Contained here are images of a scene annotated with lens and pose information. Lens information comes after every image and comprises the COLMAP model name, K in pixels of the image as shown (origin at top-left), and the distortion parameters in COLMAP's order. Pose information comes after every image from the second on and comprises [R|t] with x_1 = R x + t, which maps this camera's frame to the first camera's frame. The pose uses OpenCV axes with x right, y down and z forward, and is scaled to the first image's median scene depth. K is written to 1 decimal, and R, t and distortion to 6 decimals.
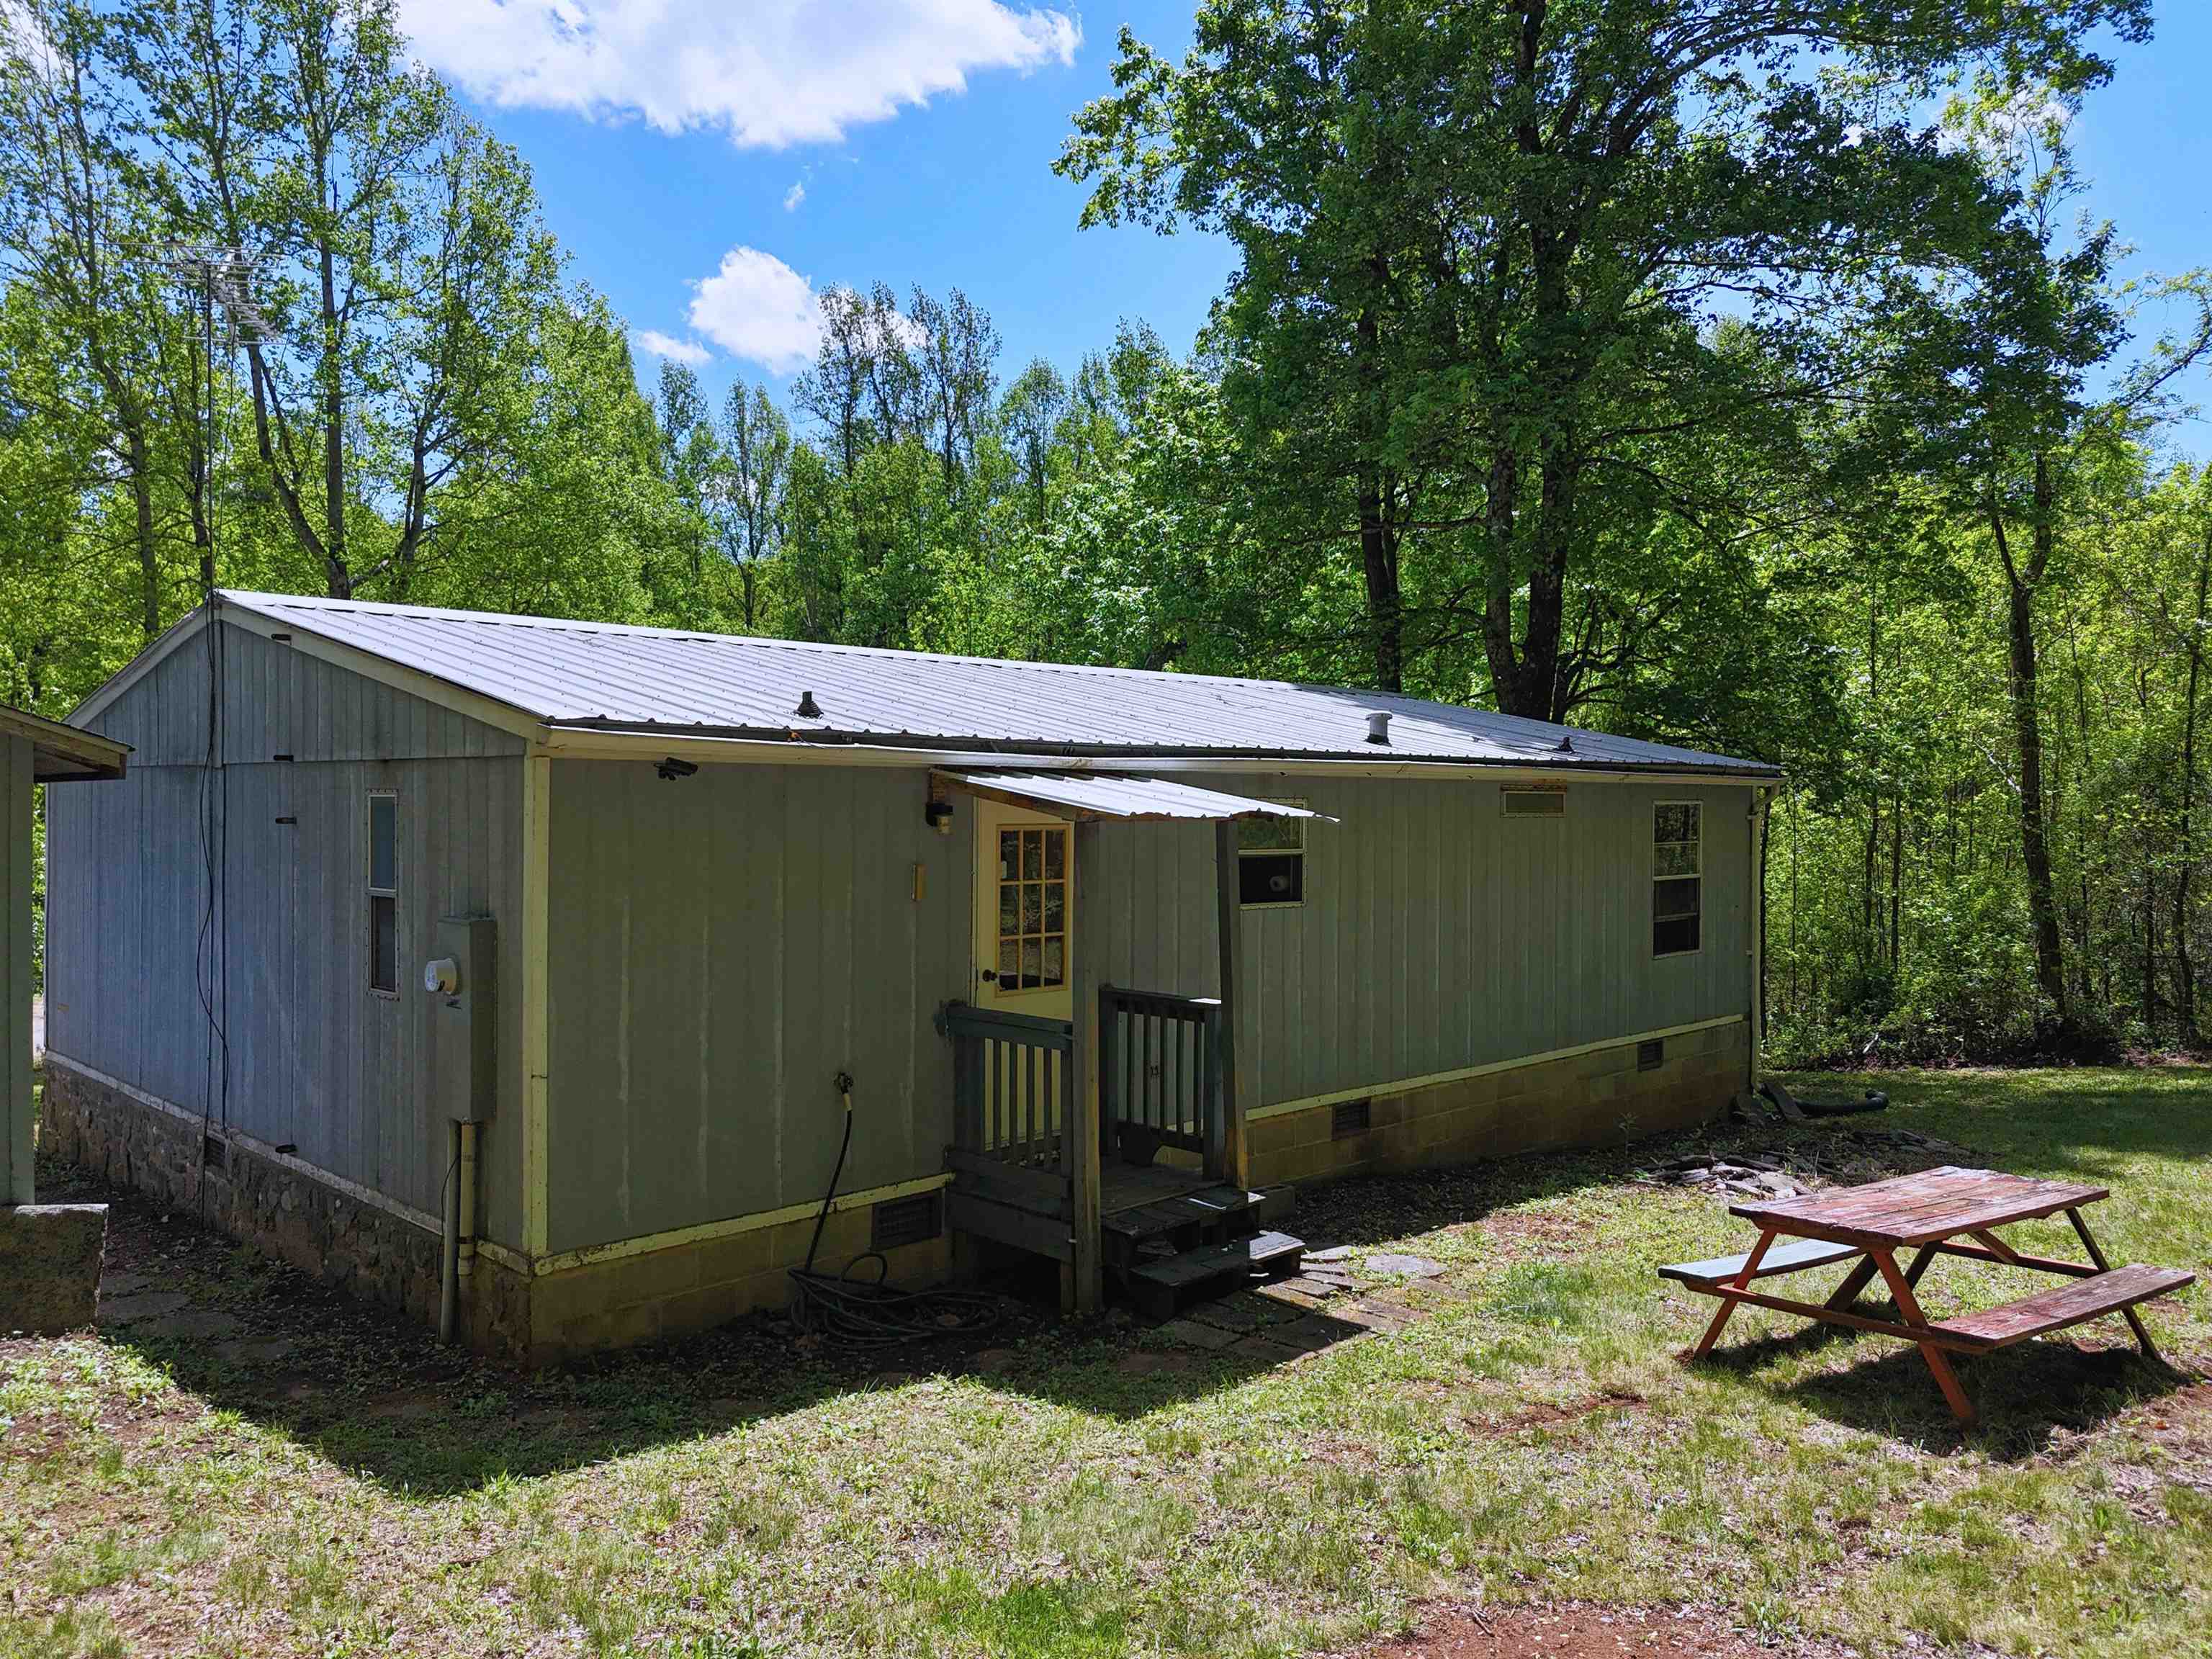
lens RADIAL K [[1627.6, 0, 1117.1], [0, 1627.6, 845.4], [0, 0, 1]] dist [0.099396, -0.087812]
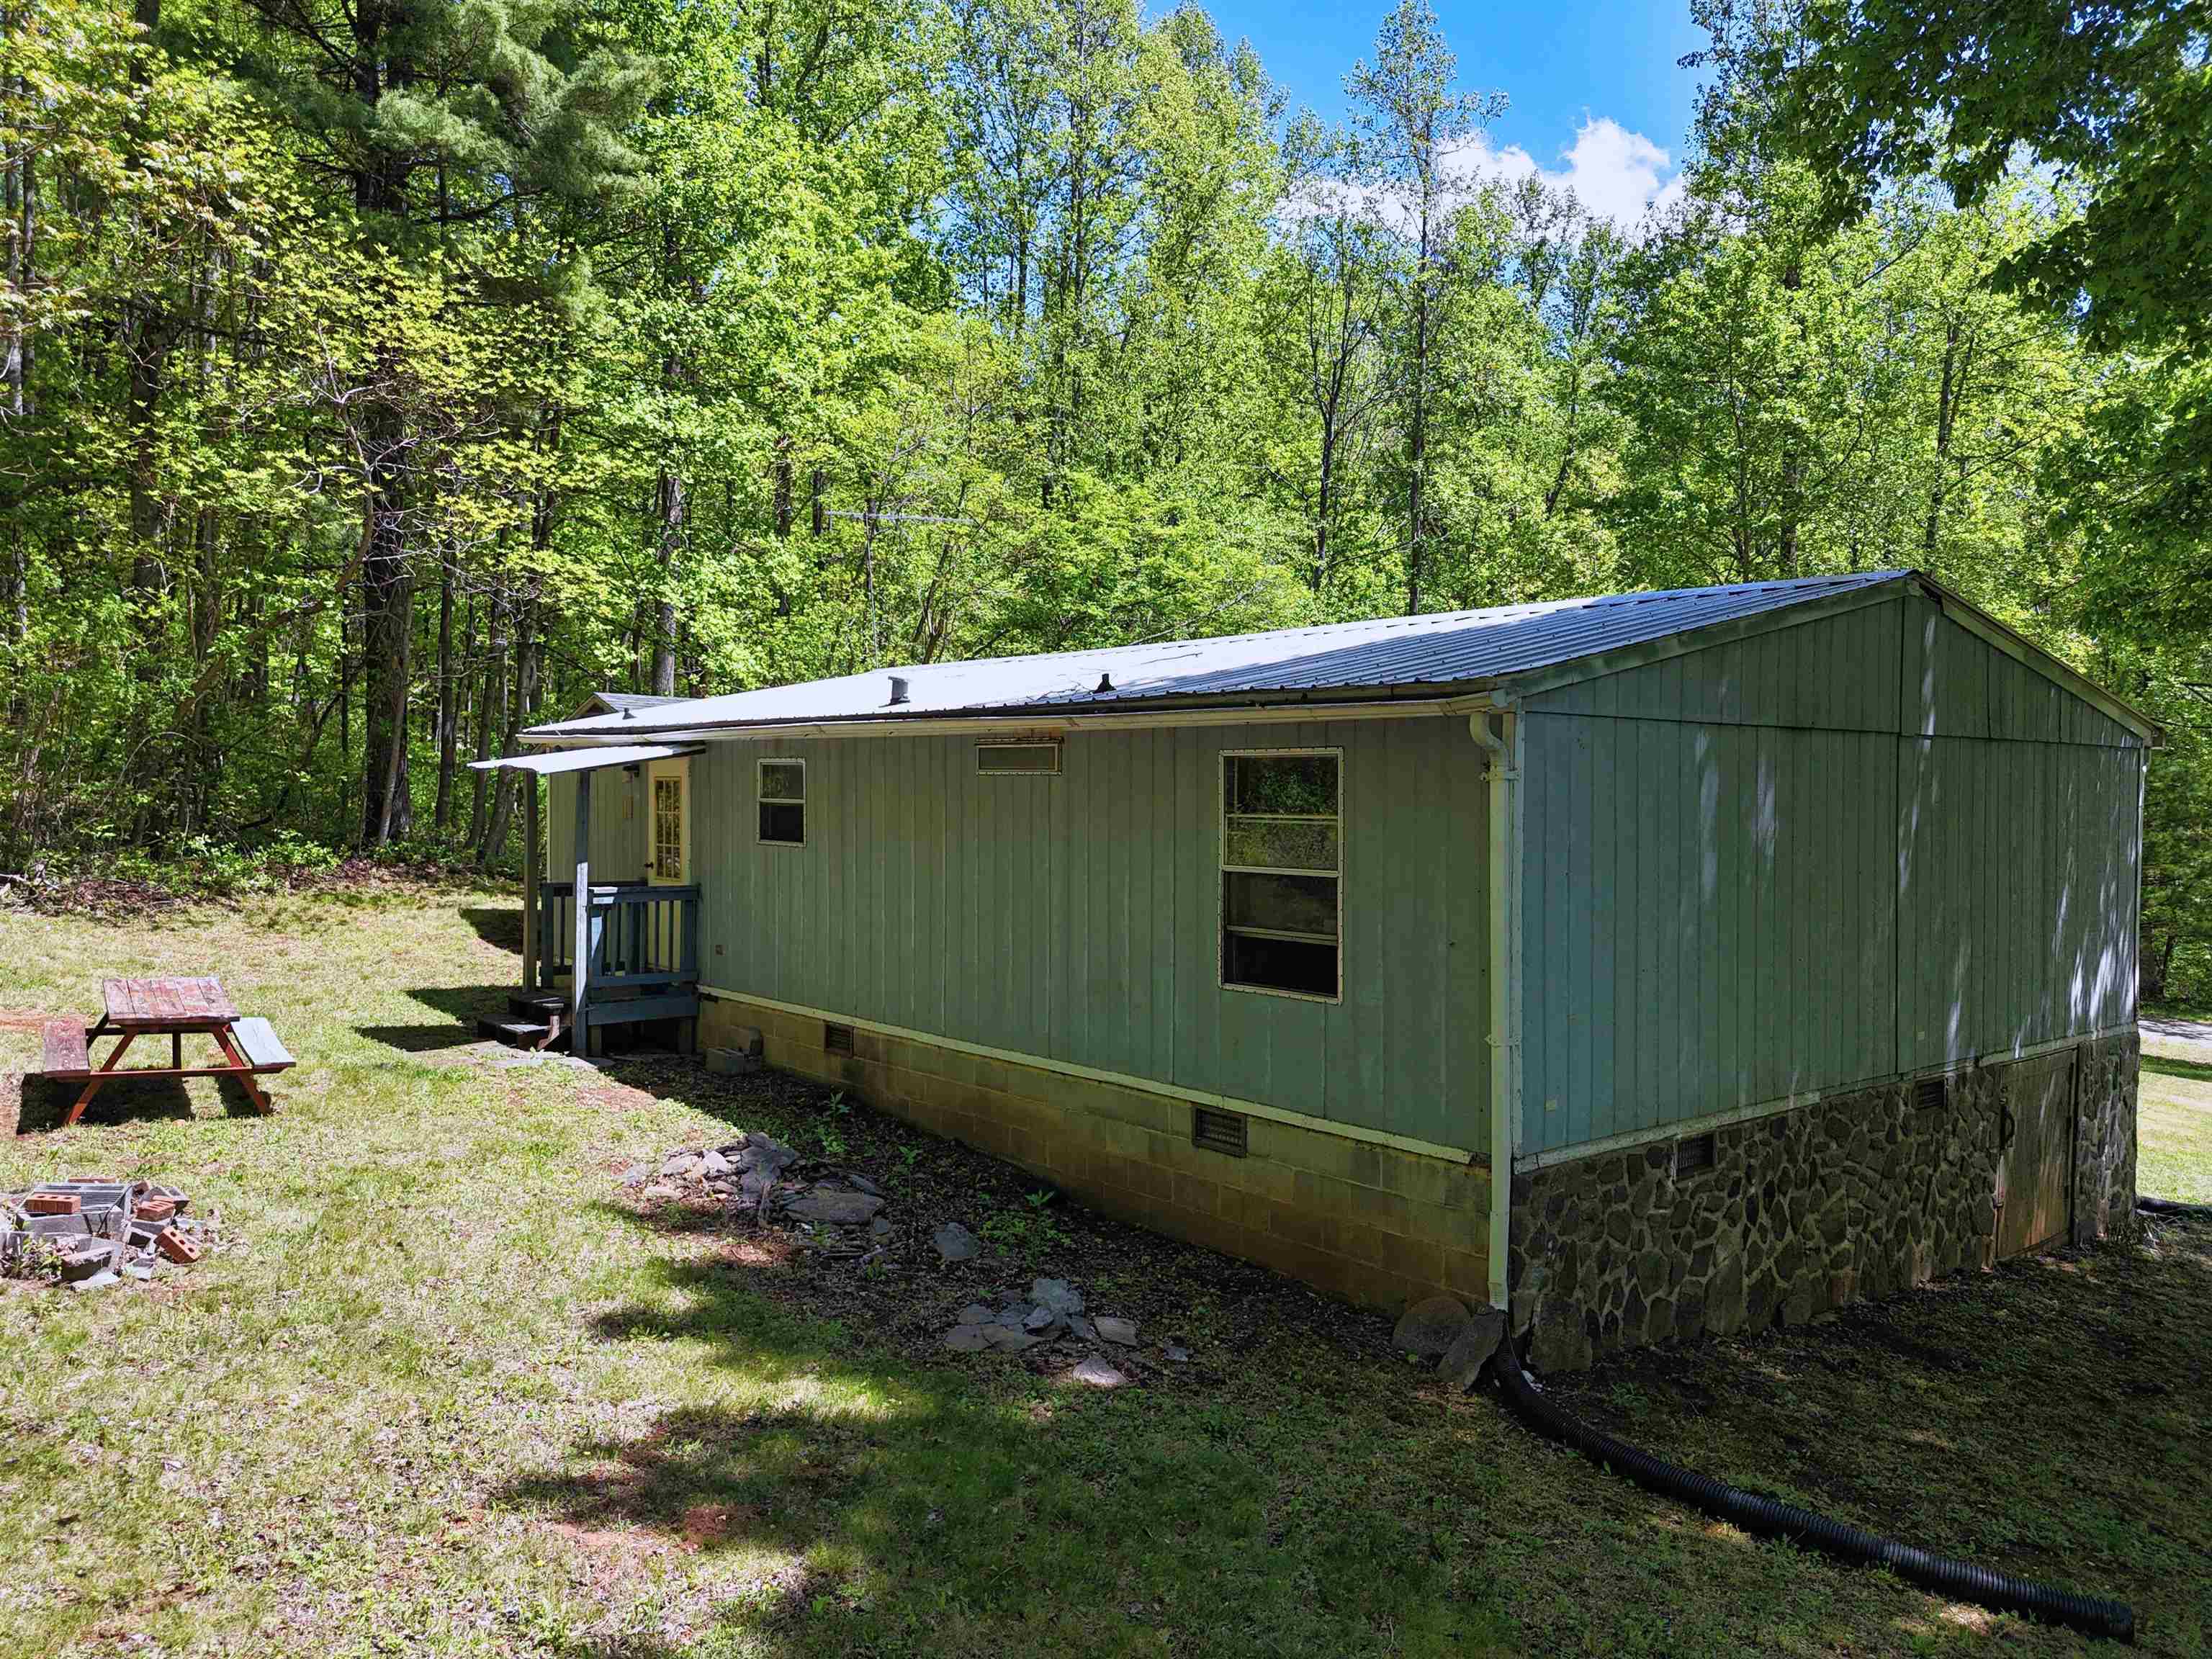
lens RADIAL K [[1627.6, 0, 1117.1], [0, 1627.6, 845.4], [0, 0, 1]] dist [0.099396, -0.087812]
pose [[-0.069237, 0.047276, -0.996479, 1.211566], [-0.020975, 0.998587, 0.048833, -0.025388], [0.997380, 0.024283, -0.068147, 1.227406]]
